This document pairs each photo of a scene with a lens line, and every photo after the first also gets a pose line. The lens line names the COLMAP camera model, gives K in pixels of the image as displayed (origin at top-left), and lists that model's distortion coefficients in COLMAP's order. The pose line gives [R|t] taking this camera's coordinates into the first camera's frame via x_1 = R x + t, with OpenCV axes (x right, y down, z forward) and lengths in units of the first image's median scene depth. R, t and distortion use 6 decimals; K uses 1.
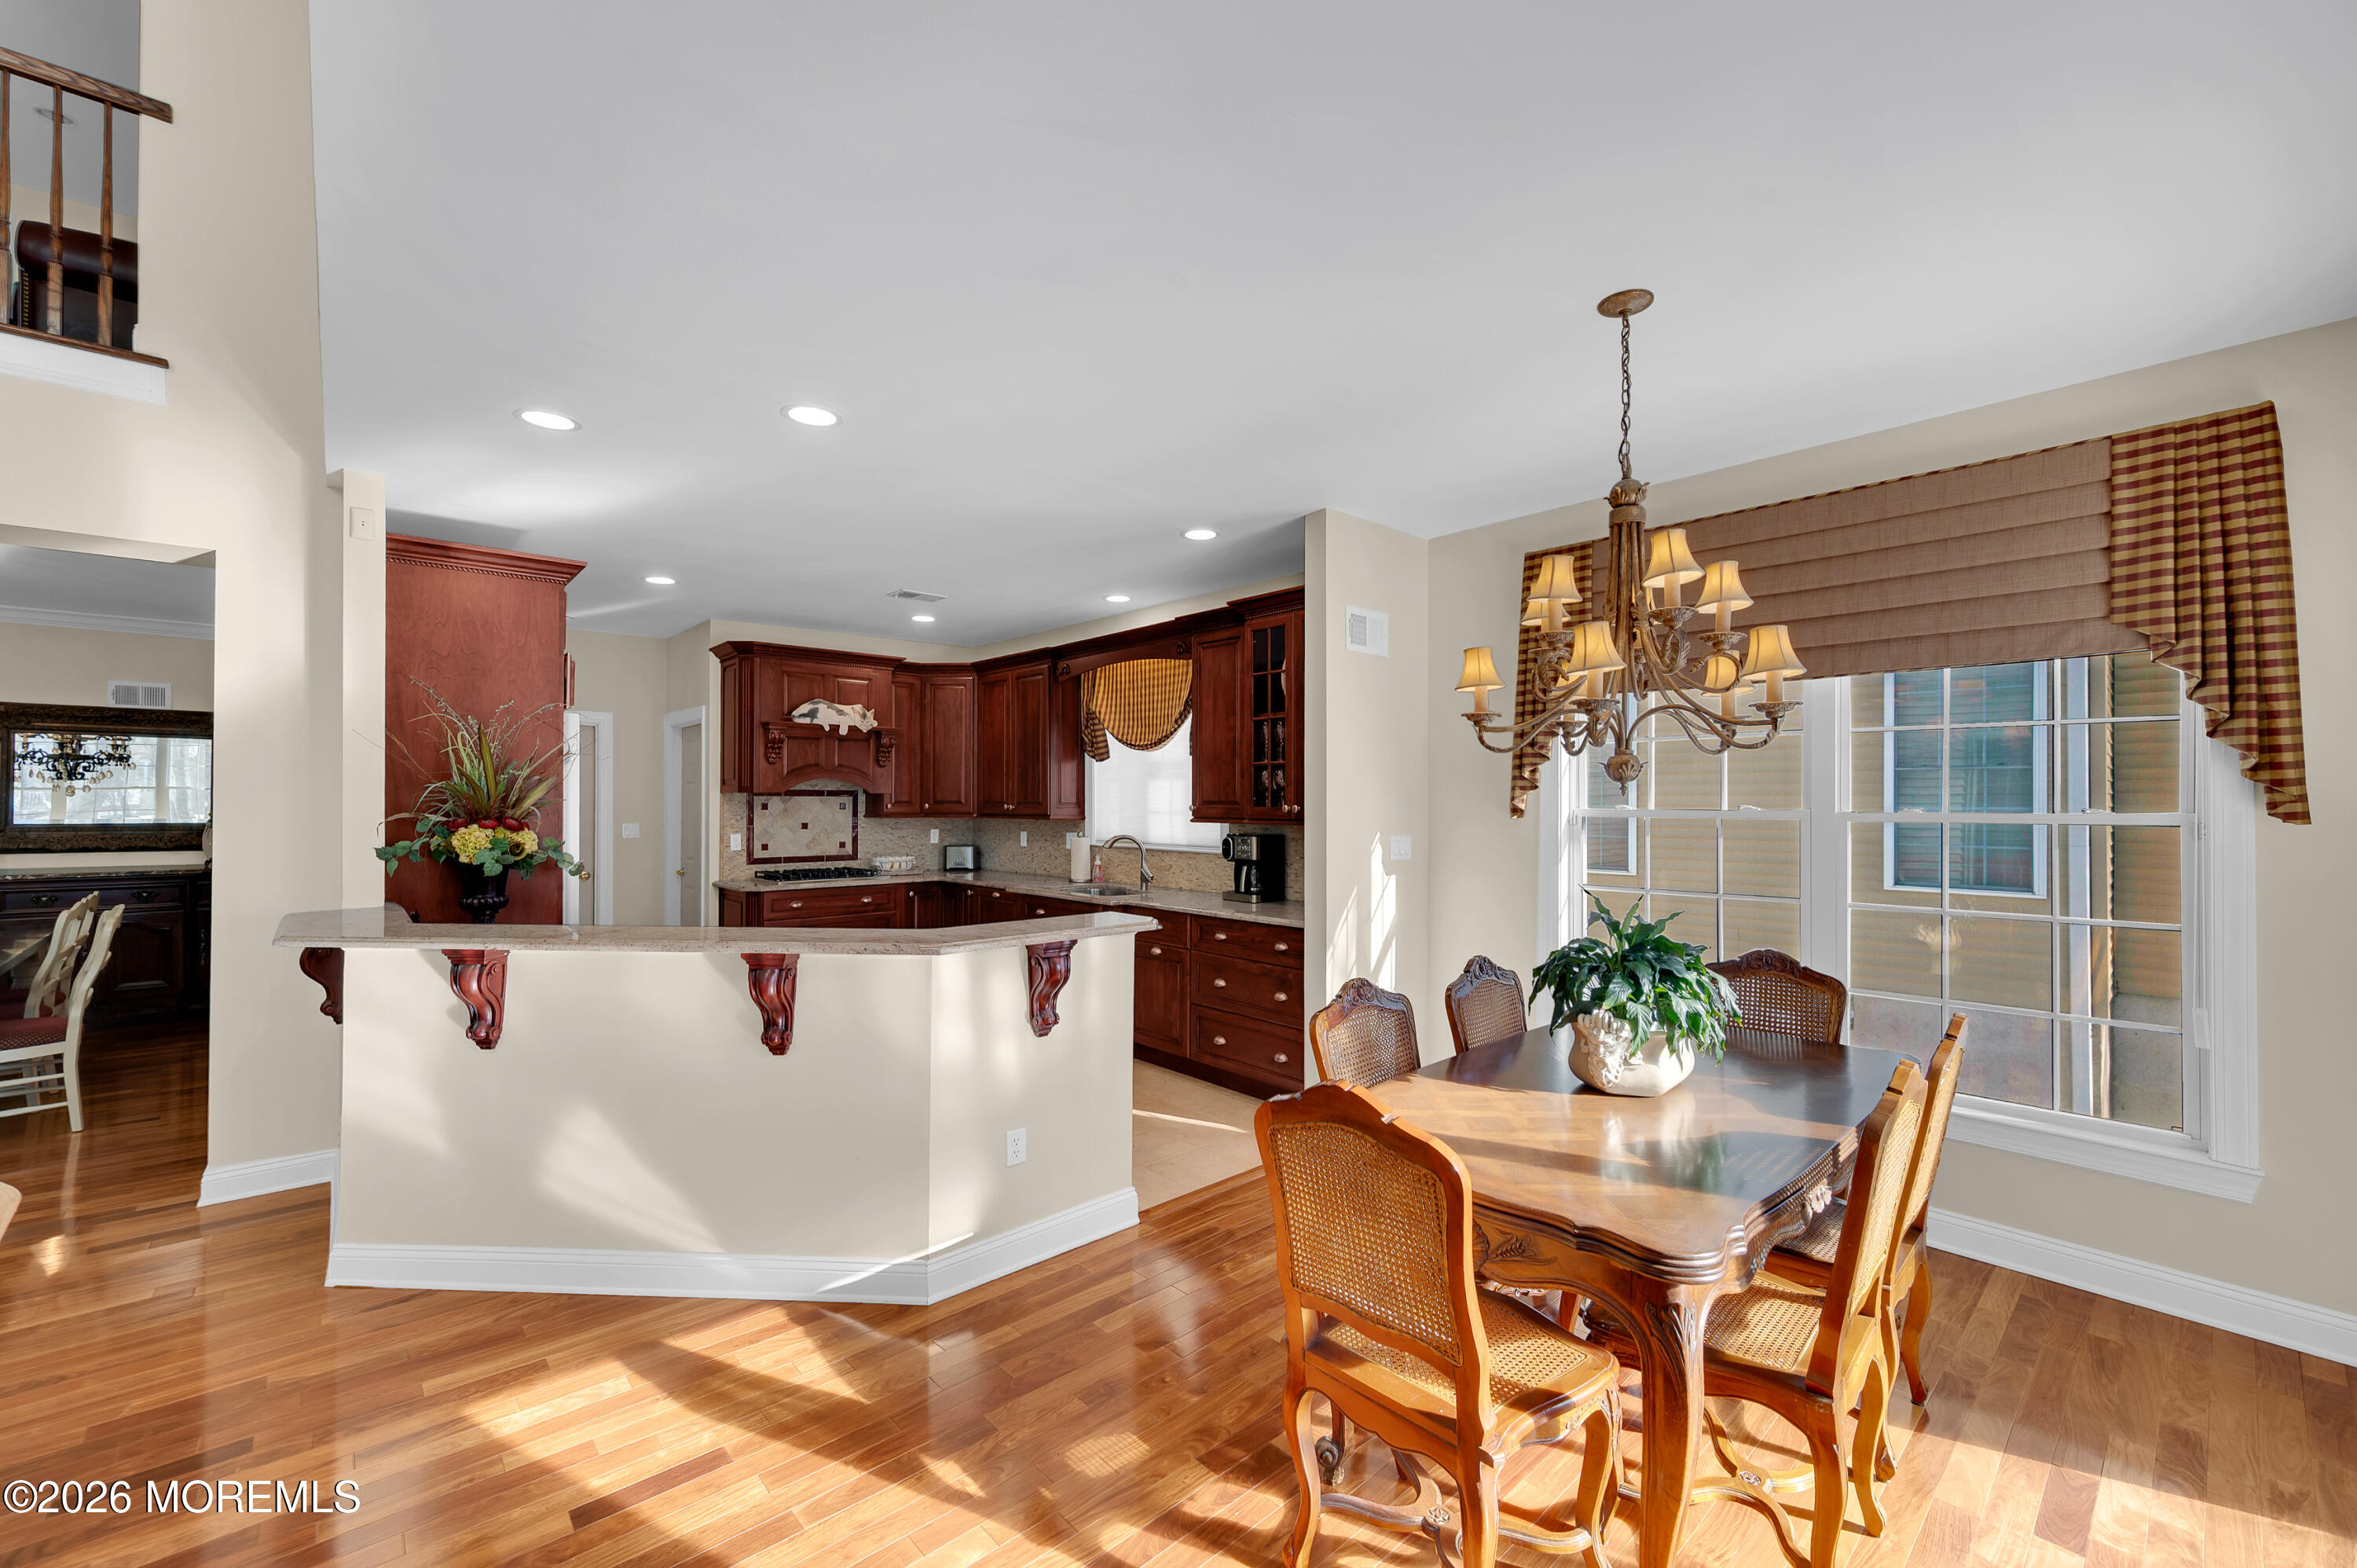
lens RADIAL K [[965.8, 0, 1201.7], [0, 965.8, 796.1], [0, 0, 1]] dist [0.000415, 0.000029]
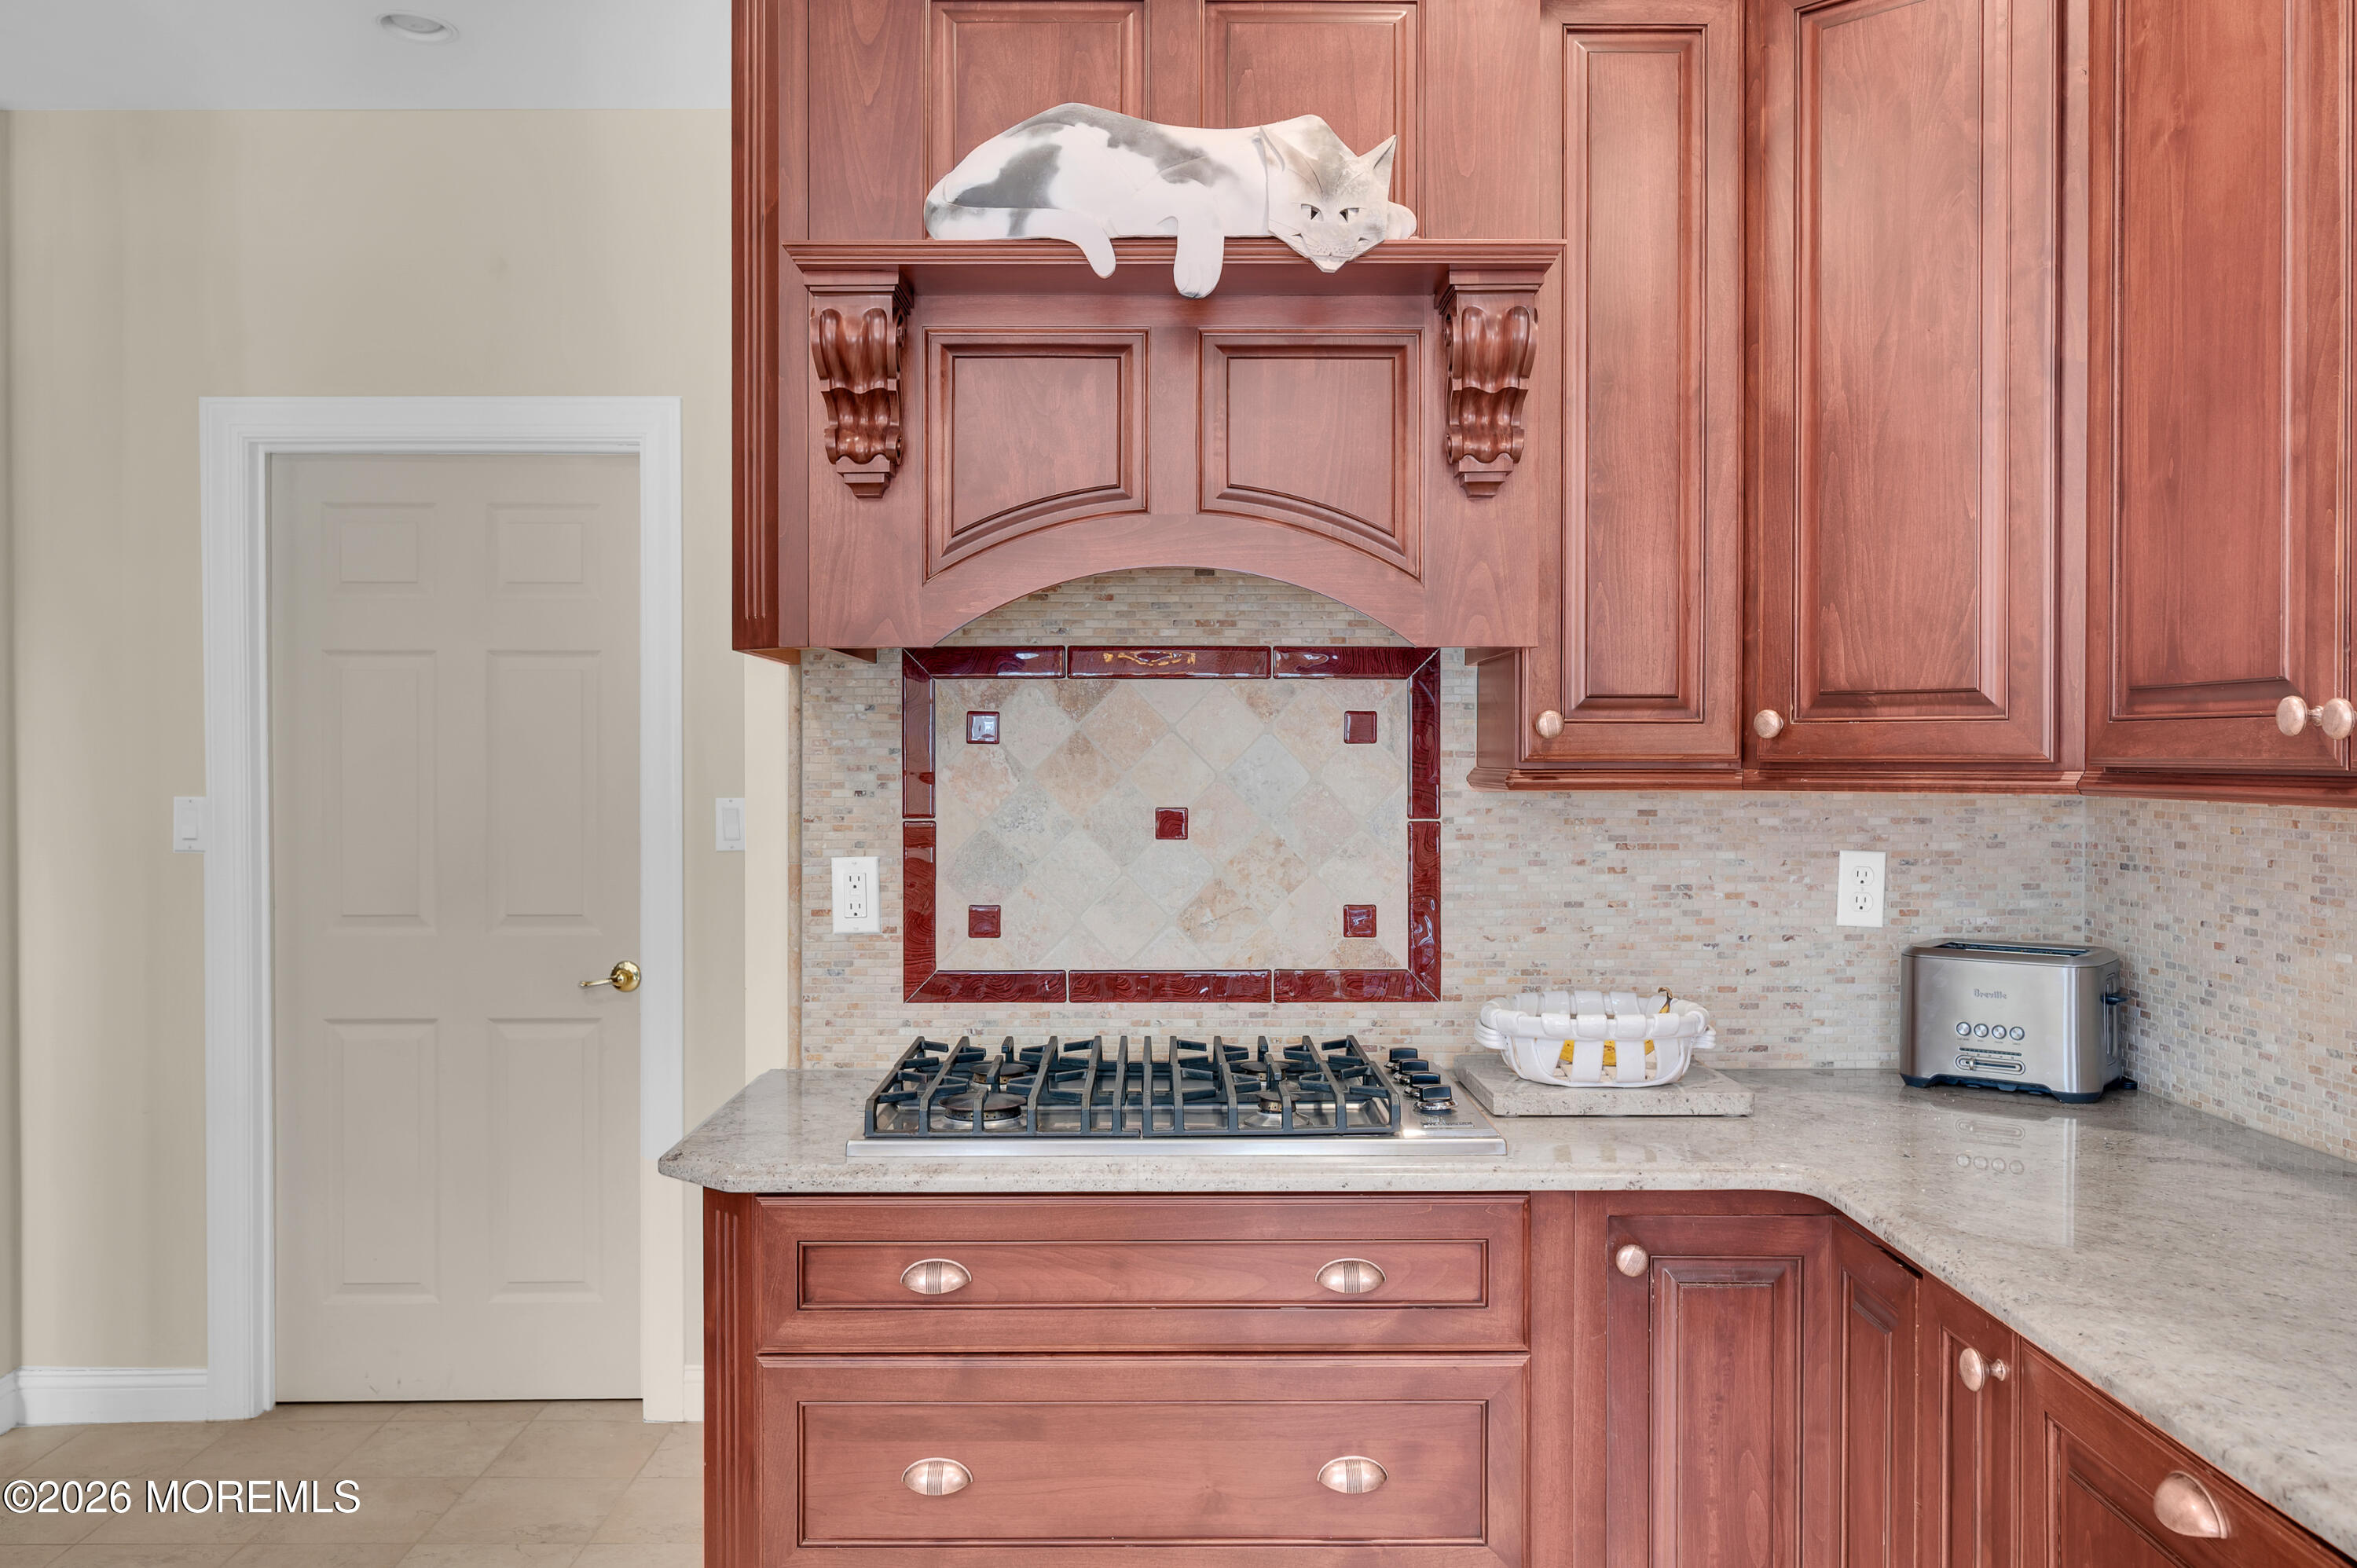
lens RADIAL K [[1834.4, 0, 1190.8], [0, 1834.4, 768.0], [0, 0, 1]] dist [-0.004803, -0.002392]
pose [[0.735093, 0.005628, -0.677943, -0.153411], [0.004542, 0.999902, 0.013226, 0.014939], [0.677951, -0.012802, 0.734996, 0.757740]]
